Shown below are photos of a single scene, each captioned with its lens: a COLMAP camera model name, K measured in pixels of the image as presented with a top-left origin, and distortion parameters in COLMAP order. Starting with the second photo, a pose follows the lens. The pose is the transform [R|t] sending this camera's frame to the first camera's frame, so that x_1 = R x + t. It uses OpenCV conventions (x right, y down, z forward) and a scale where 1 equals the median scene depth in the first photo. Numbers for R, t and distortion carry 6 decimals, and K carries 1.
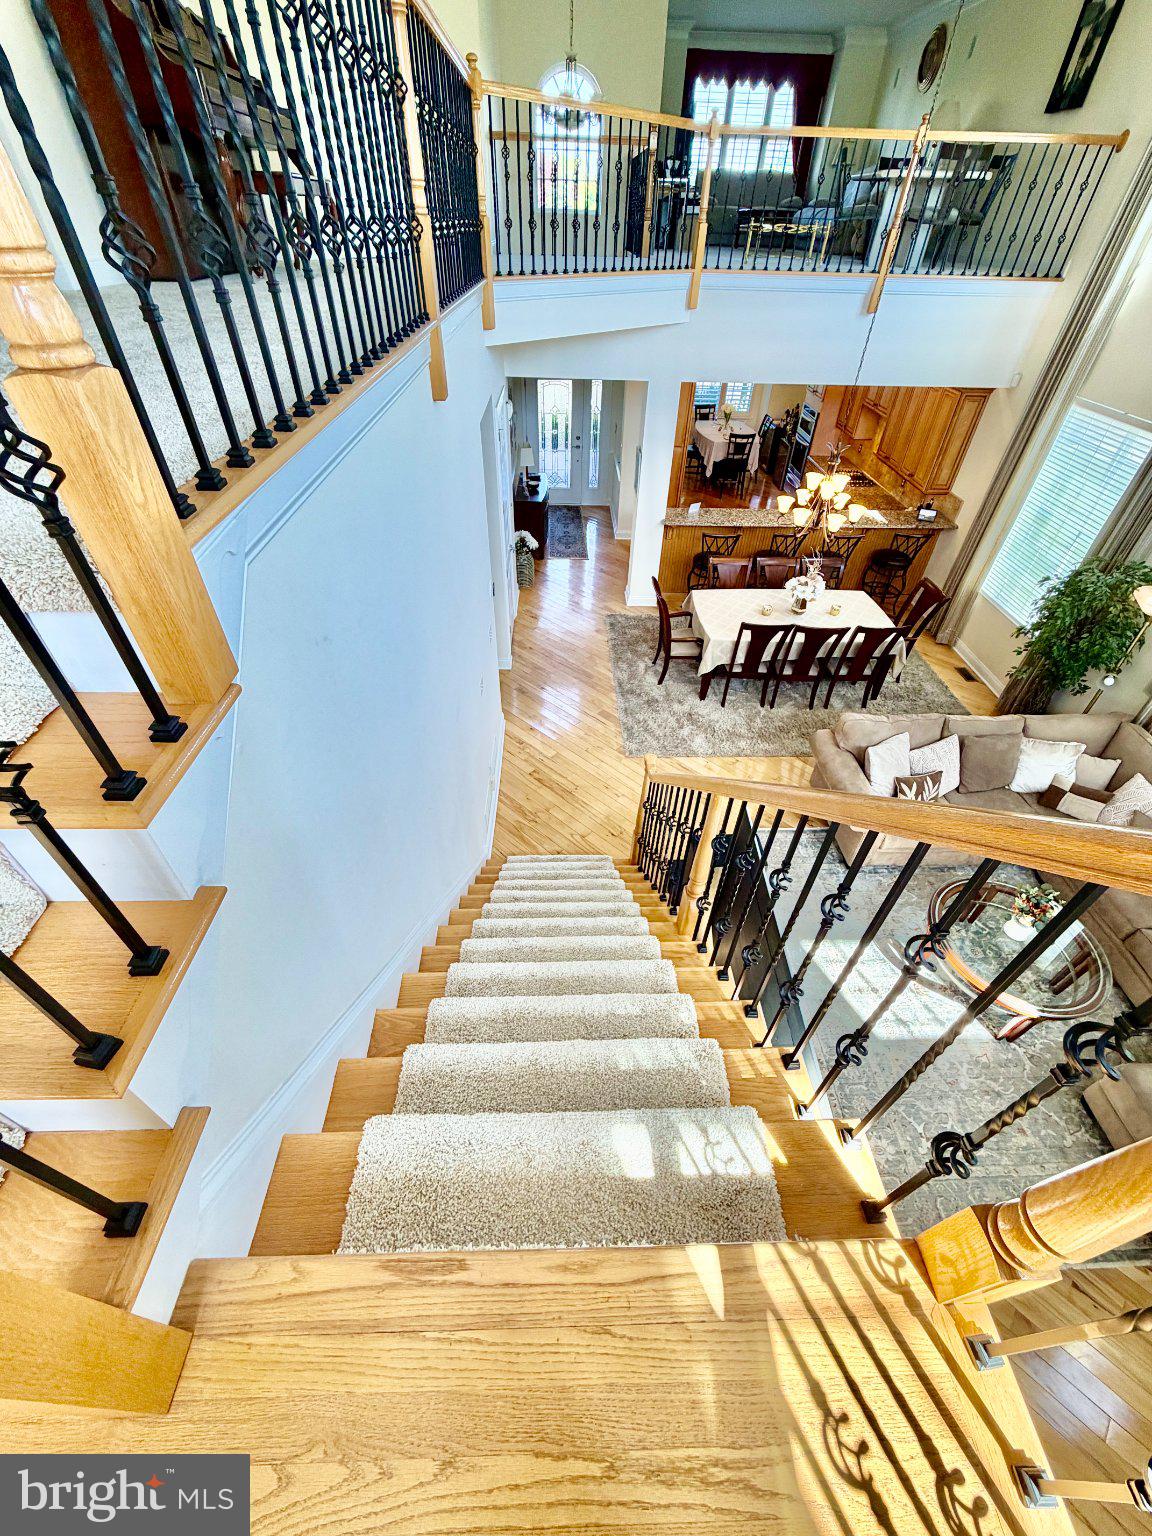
lens RADIAL K [[610.4, 0, 582.4], [0, 610.4, 764.6], [0, 0, 1]] dist [0.000179, 0.000165]
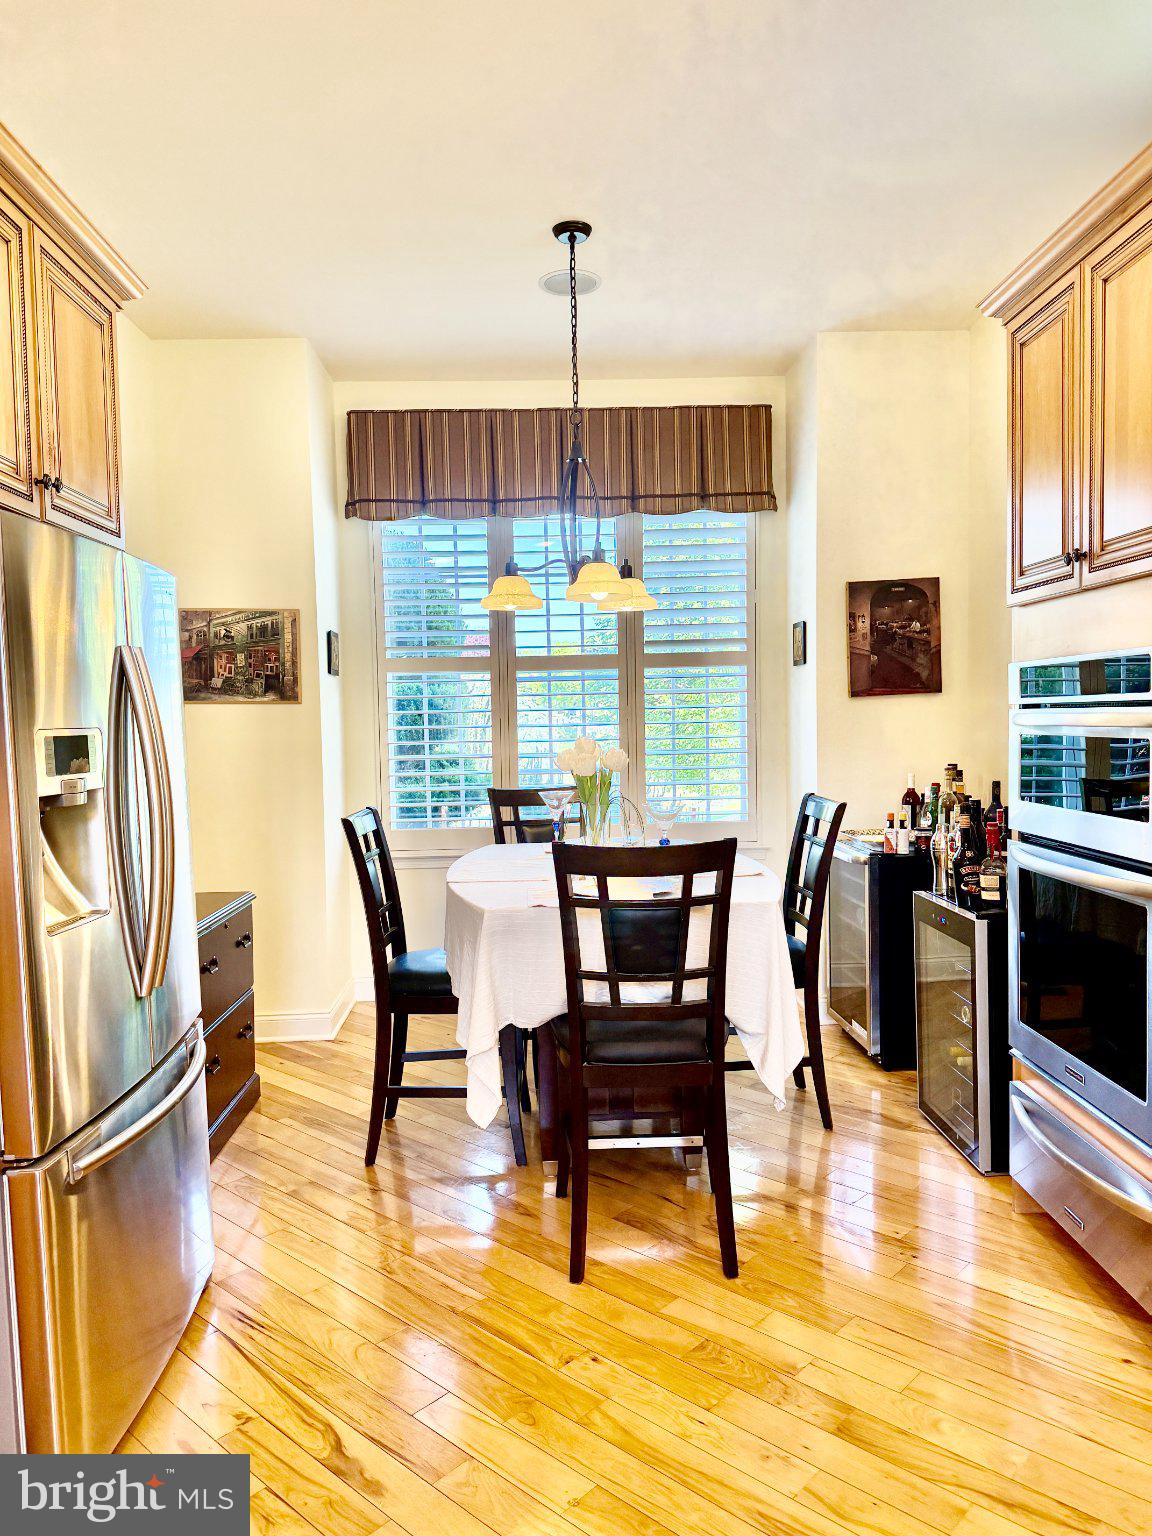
lens RADIAL K [[1084.1, 0, 572.8], [0, 1084.1, 774.2], [0, 0, 1]] dist [0.062567, -0.010376]
pose [[0.998775, -0.049469, -0.000662, 0.414017], [0.038133, 0.778284, -0.626754, -0.661671], [0.031520, 0.625961, 0.779217, 1.322423]]
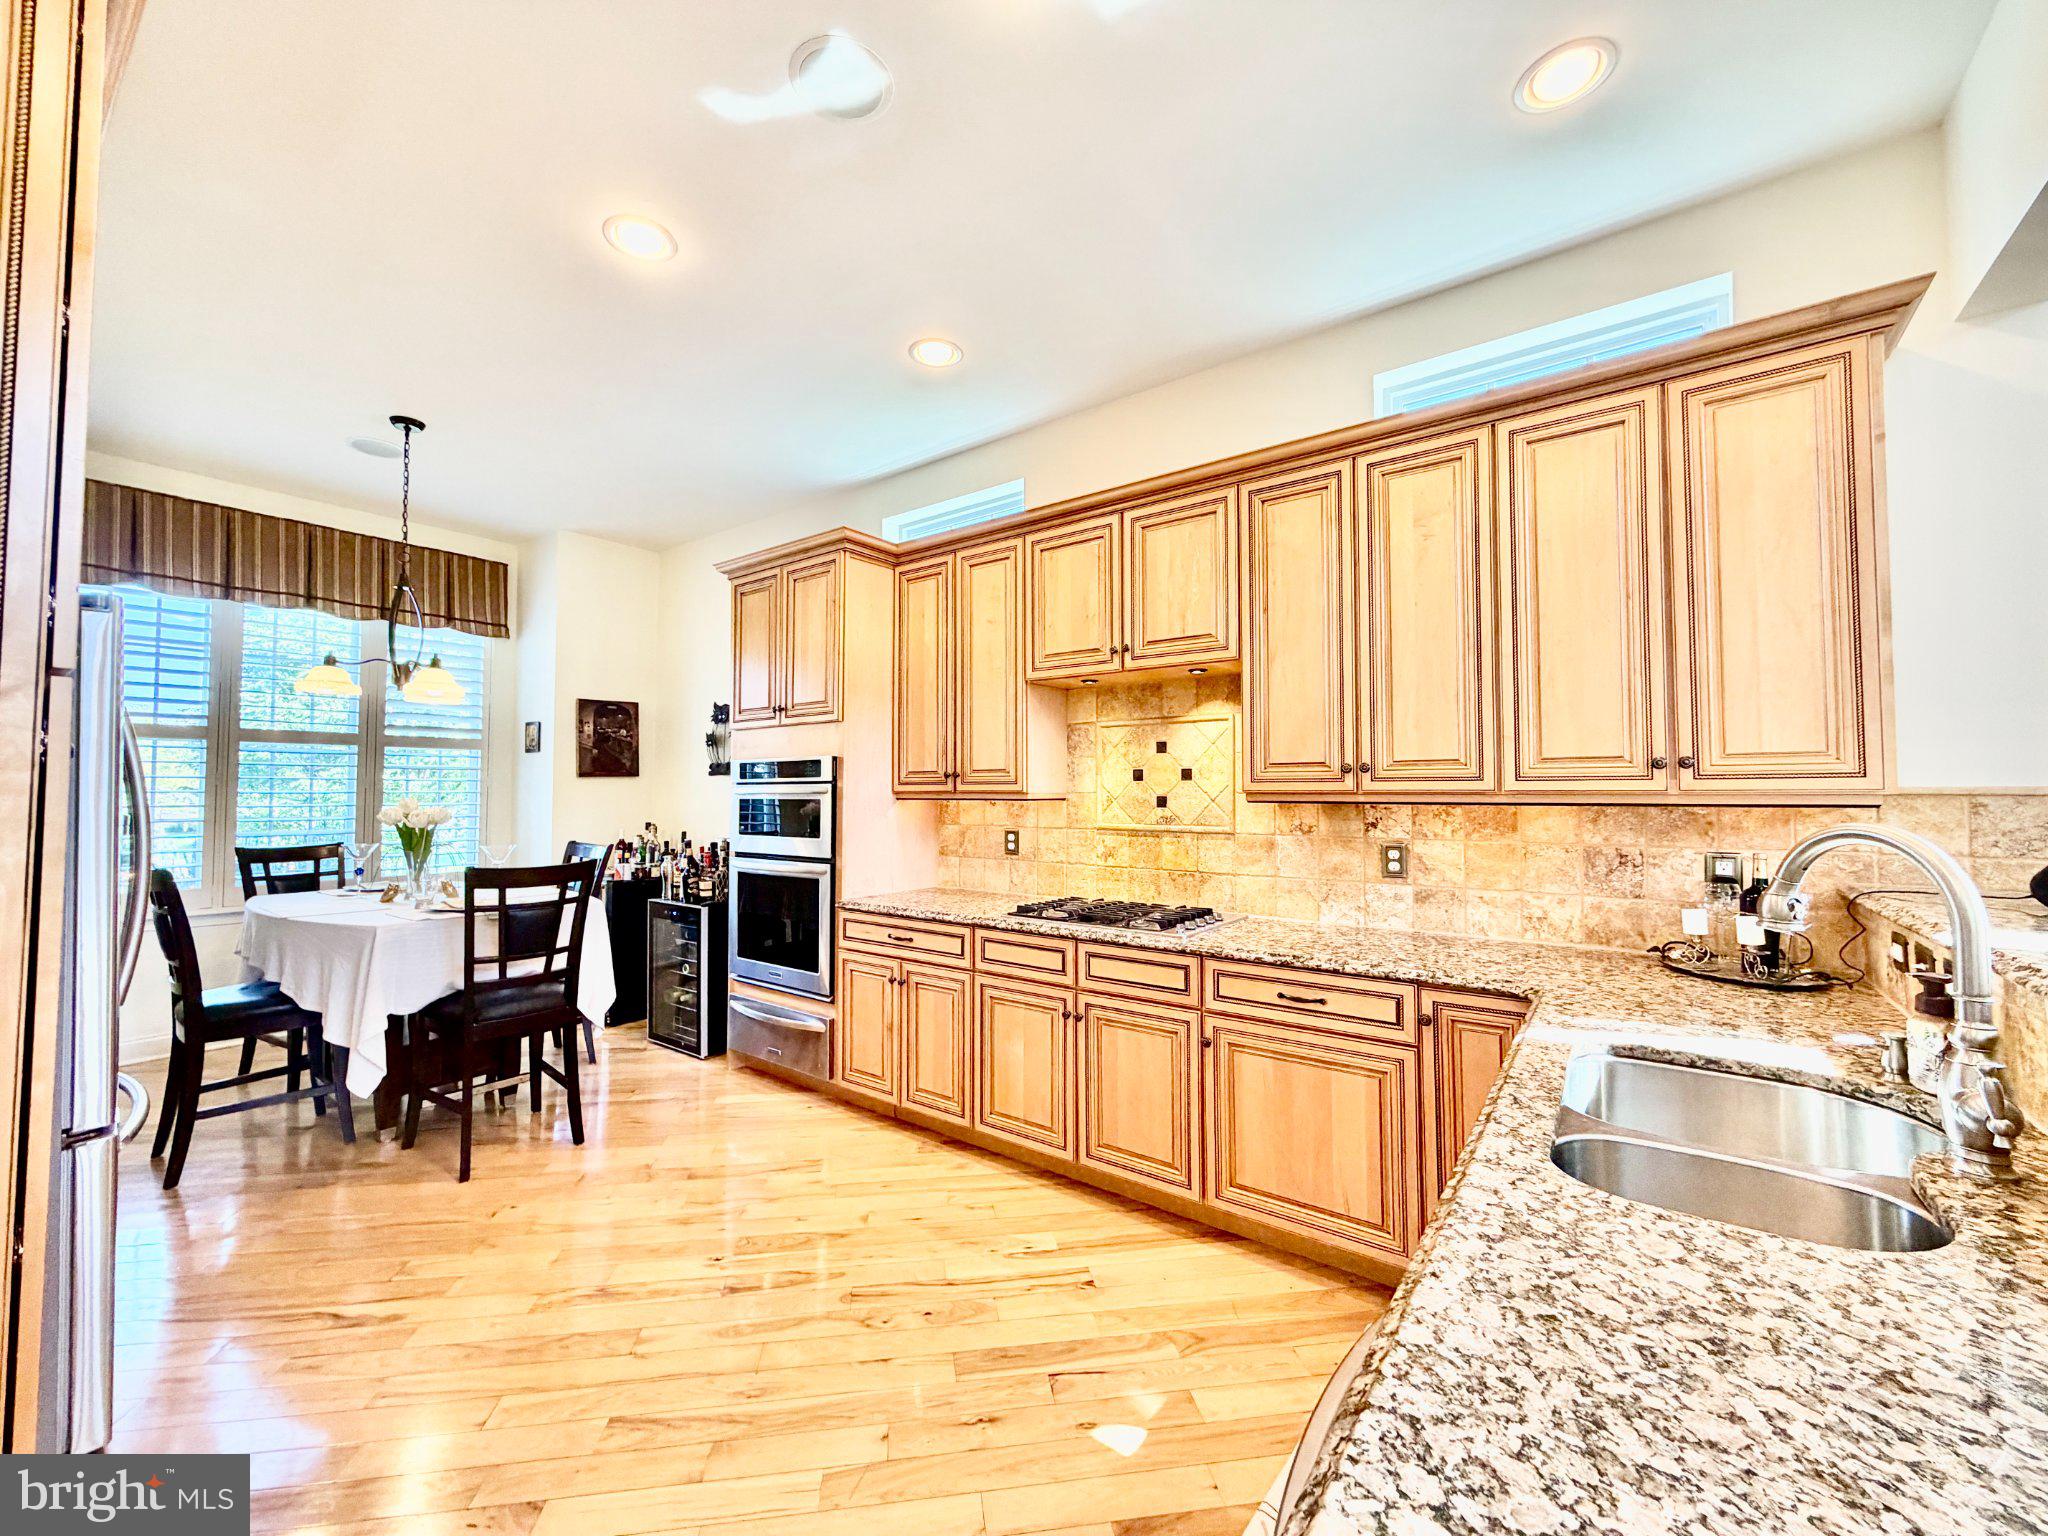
lens RADIAL K [[813.9, 0, 1019.8], [0, 813.9, 770.6], [0, 0, 1]] dist [0.000179, 0.000165]
pose [[0.624146, -0.004620, 0.781294, 0.241932], [0.534101, 0.732368, -0.422342, -0.589185], [-0.570243, 0.680893, 0.459572, 1.247690]]
